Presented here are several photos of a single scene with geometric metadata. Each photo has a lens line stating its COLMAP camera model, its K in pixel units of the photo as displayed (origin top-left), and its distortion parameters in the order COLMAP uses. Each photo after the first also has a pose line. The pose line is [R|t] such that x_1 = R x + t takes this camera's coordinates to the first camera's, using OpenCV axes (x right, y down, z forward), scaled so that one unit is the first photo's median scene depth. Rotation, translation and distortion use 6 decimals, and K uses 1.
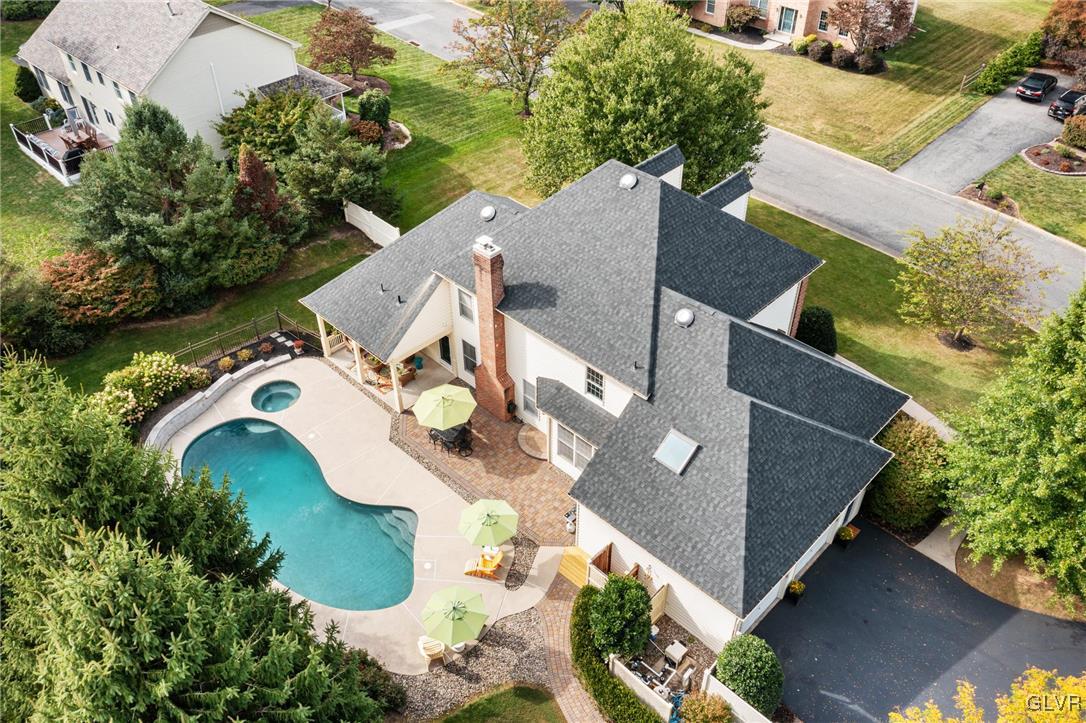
lens RADIAL K [[861.0, 0, 543.0], [0, 861.0, 361.5], [0, 0, 1]] dist [0.001541, 0.002146]
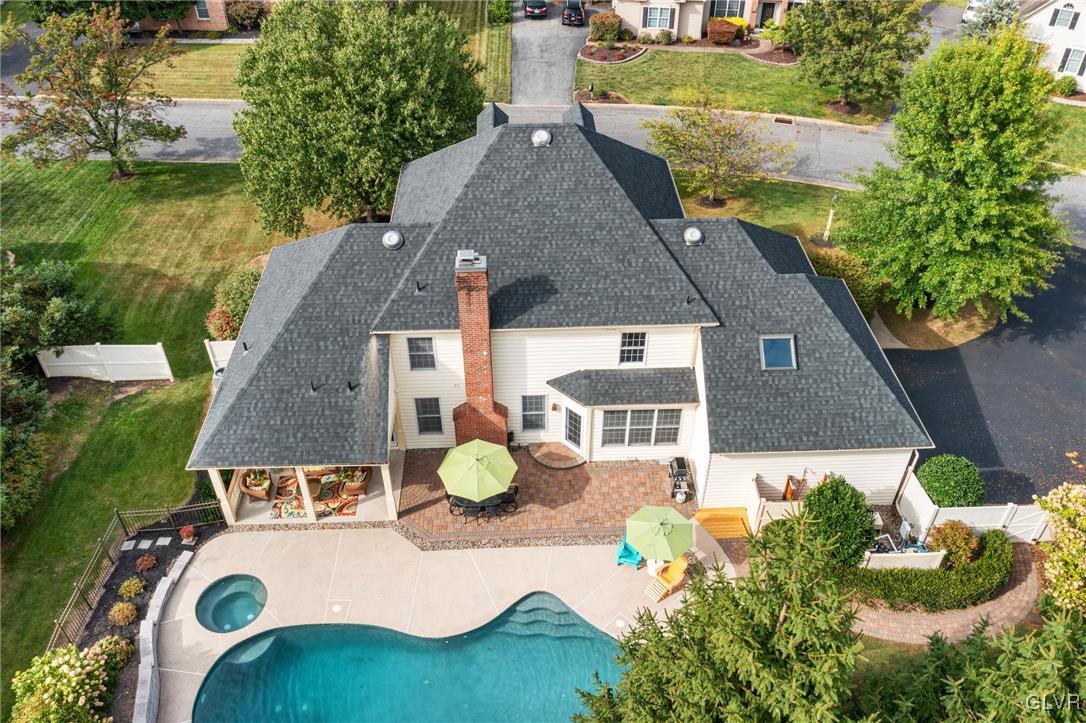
lens RADIAL K [[861.0, 0, 543.0], [0, 861.0, 361.5], [0, 0, 1]] dist [0.001541, 0.002146]
pose [[0.686709, -0.455066, 0.566873, -0.427885], [0.462051, 0.875264, 0.142904, -0.109580], [-0.561195, 0.163791, 0.811316, 0.254442]]
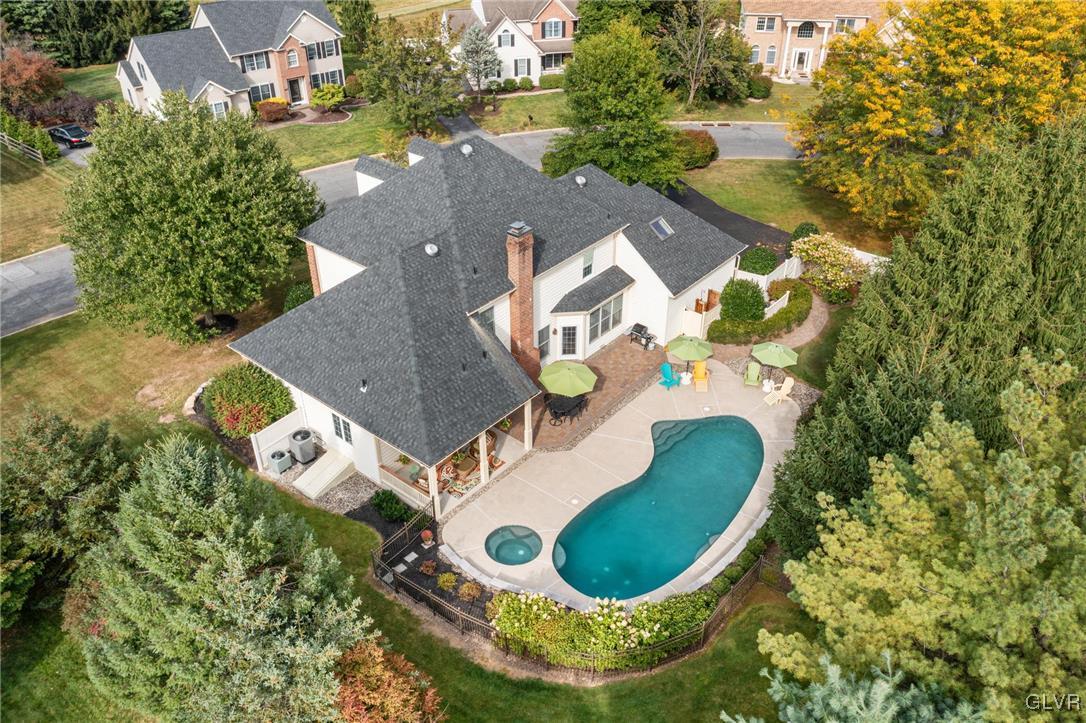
lens RADIAL K [[861.0, 0, 543.0], [0, 861.0, 361.5], [0, 0, 1]] dist [0.001541, 0.002146]
pose [[-0.081151, -0.543247, 0.835642, -0.886584], [0.640568, 0.613901, 0.461301, -0.423456], [-0.763601, 0.572721, 0.298168, 0.601096]]
